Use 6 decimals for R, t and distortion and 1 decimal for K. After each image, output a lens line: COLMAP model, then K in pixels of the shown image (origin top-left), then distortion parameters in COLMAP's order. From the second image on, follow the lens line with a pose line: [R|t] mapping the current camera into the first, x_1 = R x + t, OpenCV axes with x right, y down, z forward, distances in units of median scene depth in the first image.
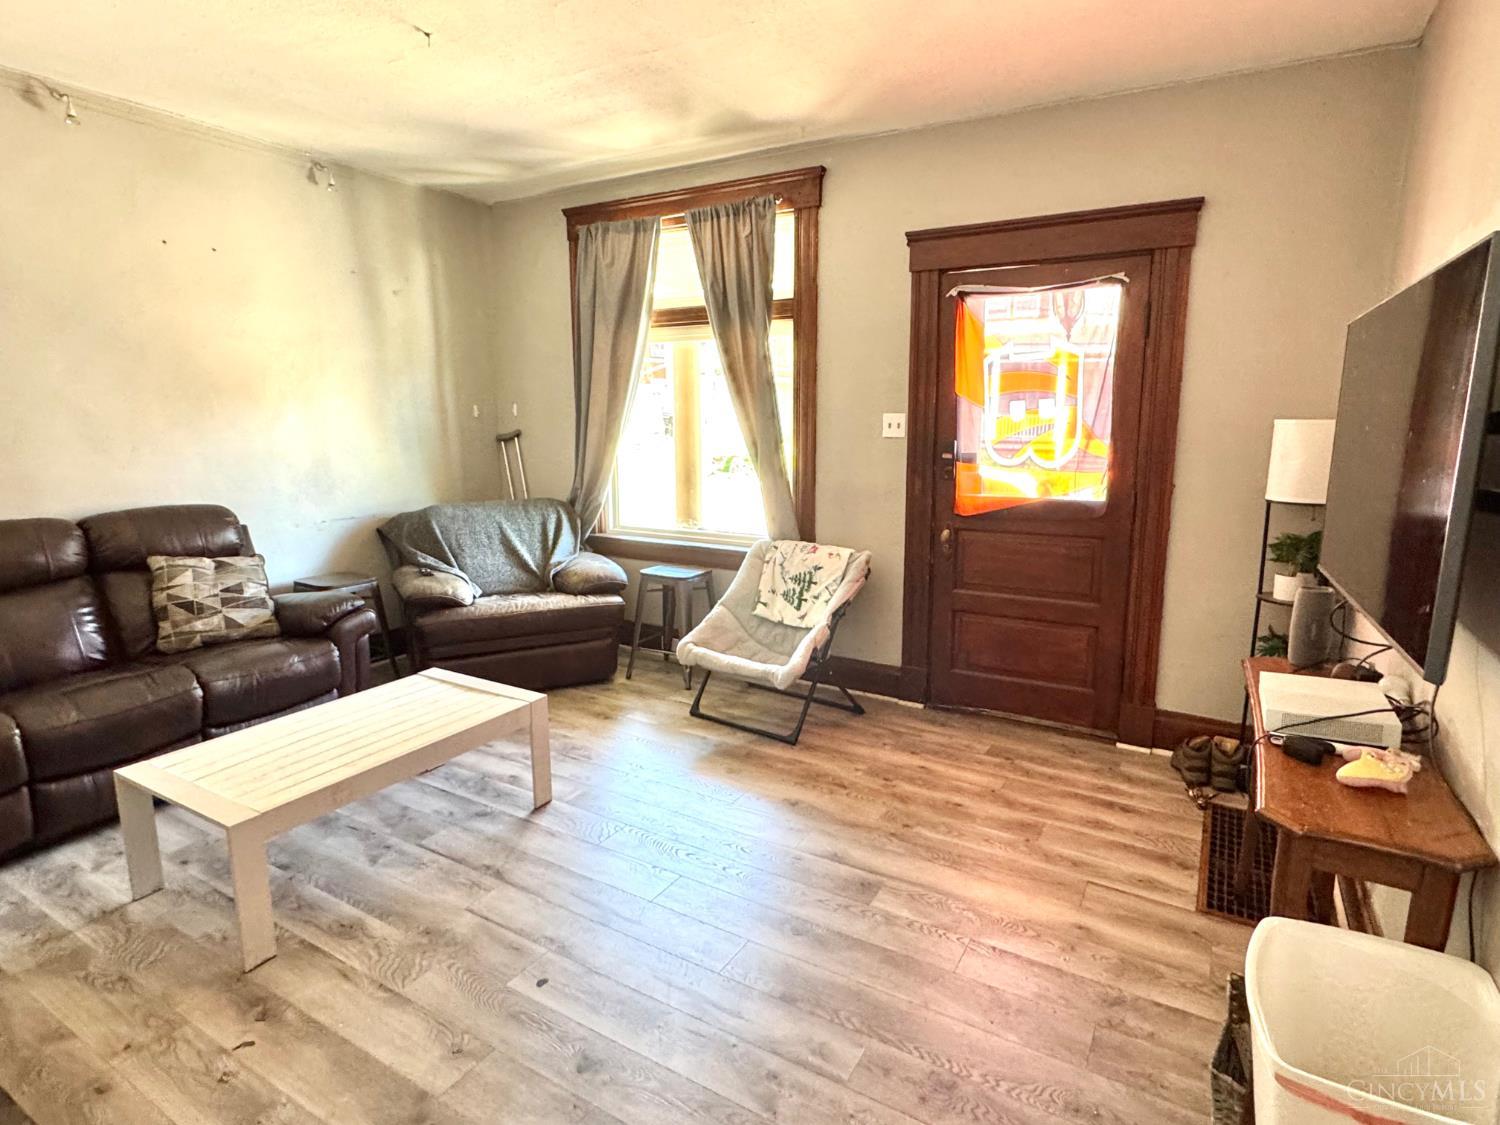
lens RADIAL K [[795.0, 0, 747.9], [0, 795.0, 561.7], [0, 0, 1]] dist [-0.000586, -0.000512]
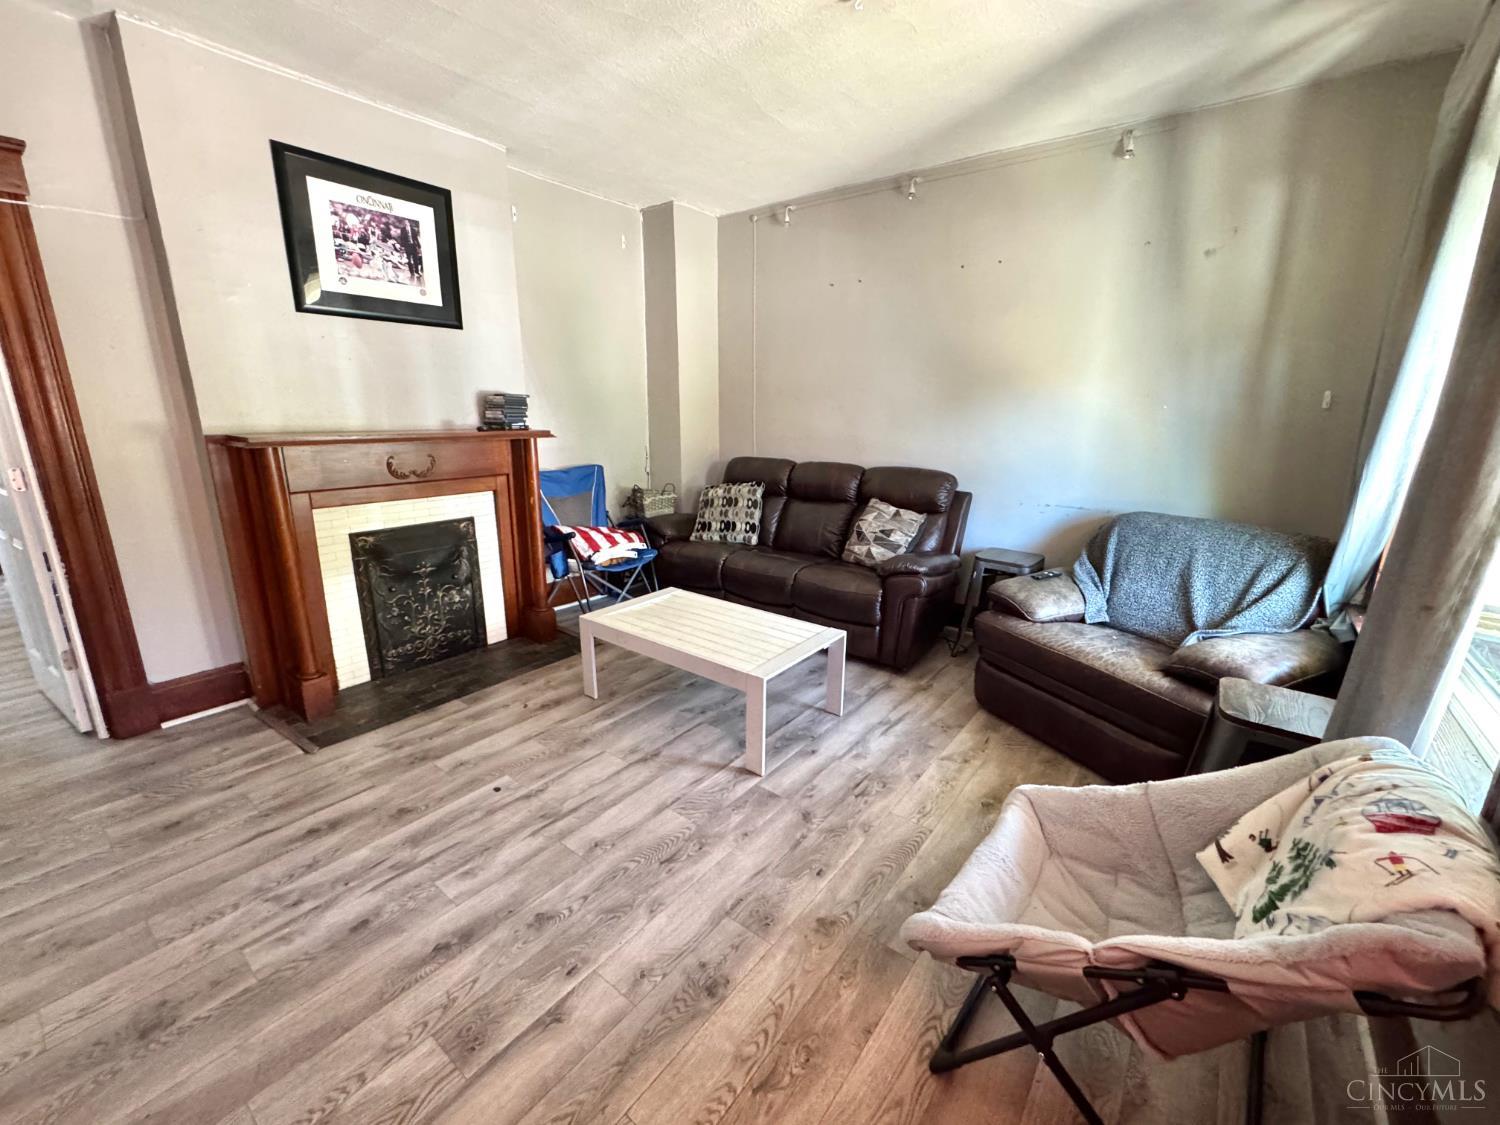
lens RADIAL K [[608.2, 0, 744.7], [0, 608.2, 560.2], [0, 0, 1]] dist [0.002222, 0.000016]
pose [[-0.118429, 0.247247, -0.961688, 0.483682], [-0.190150, 0.944933, 0.266355, -0.186509], [0.974586, 0.214409, -0.064893, 1.045117]]
